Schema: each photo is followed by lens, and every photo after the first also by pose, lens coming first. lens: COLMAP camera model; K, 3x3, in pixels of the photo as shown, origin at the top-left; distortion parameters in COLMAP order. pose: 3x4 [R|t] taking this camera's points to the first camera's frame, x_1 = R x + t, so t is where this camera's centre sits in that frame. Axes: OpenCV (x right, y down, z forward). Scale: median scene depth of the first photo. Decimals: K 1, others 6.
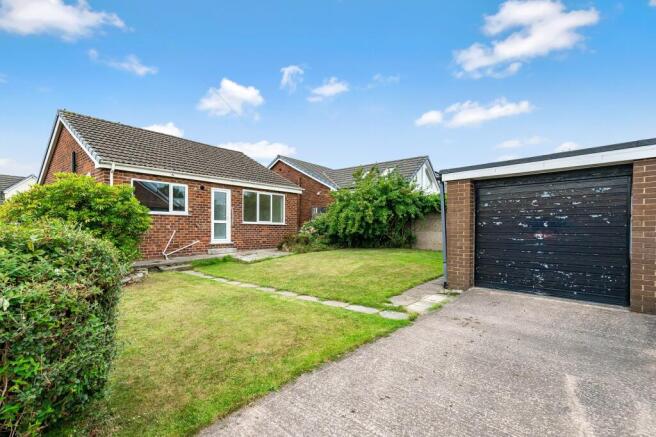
lens RADIAL K [[310.8, 0, 306.7], [0, 310.8, 234.4], [0, 0, 1]] dist [0.015945, 0.000561]
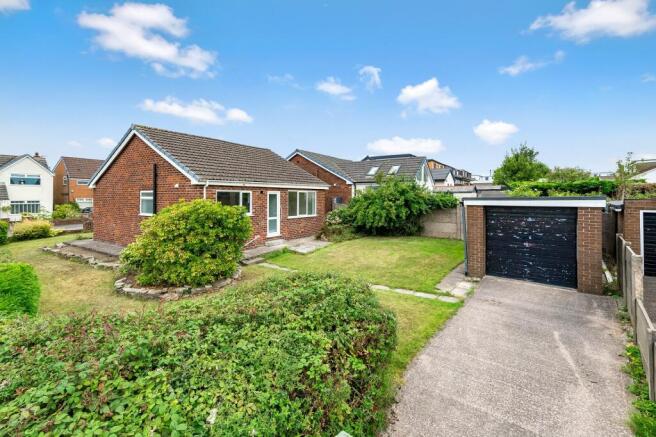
lens RADIAL K [[306.4, 0, 321.4], [0, 306.4, 197.7], [0, 0, 1]] dist [0.012782, 0.000275]
pose [[0.992568, -0.004039, 0.121623, -0.252525], [0.005758, 0.999888, -0.013784, -0.111323], [-0.121553, 0.014382, 0.992481, -0.228347]]
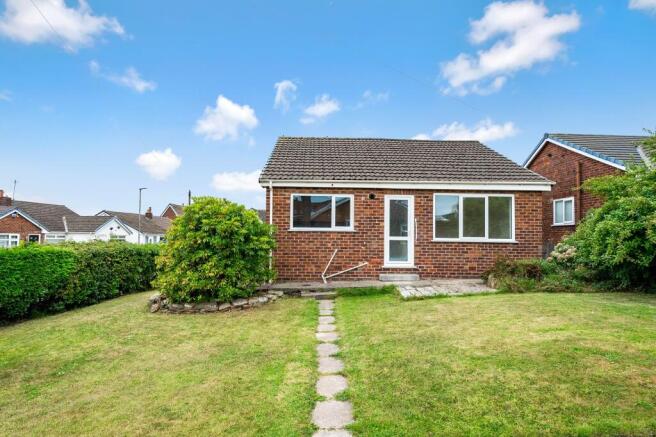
lens RADIAL K [[357.9, 0, 329.3], [0, 357.9, 225.1], [0, 0, 1]] dist [0.000176, 0.000152]
pose [[0.680335, -0.022229, -0.732564, 0.267658], [-0.021463, 0.998507, -0.050231, -0.027887], [0.732587, 0.049897, 0.678842, 0.301677]]
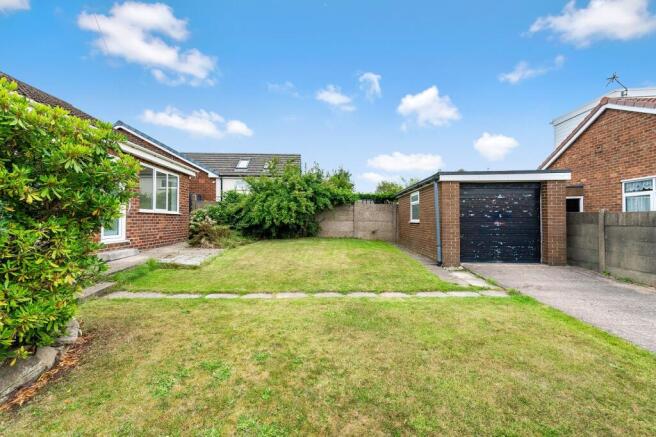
lens RADIAL K [[285.6, 0, 326.6], [0, 285.6, 217.6], [0, 0, 1]] dist [0.011375, 0.000112]
pose [[0.709425, 0.003034, 0.704774, -0.408324], [0.014248, 0.999725, -0.018646, -0.004842], [-0.704637, 0.023270, 0.709187, 0.302726]]
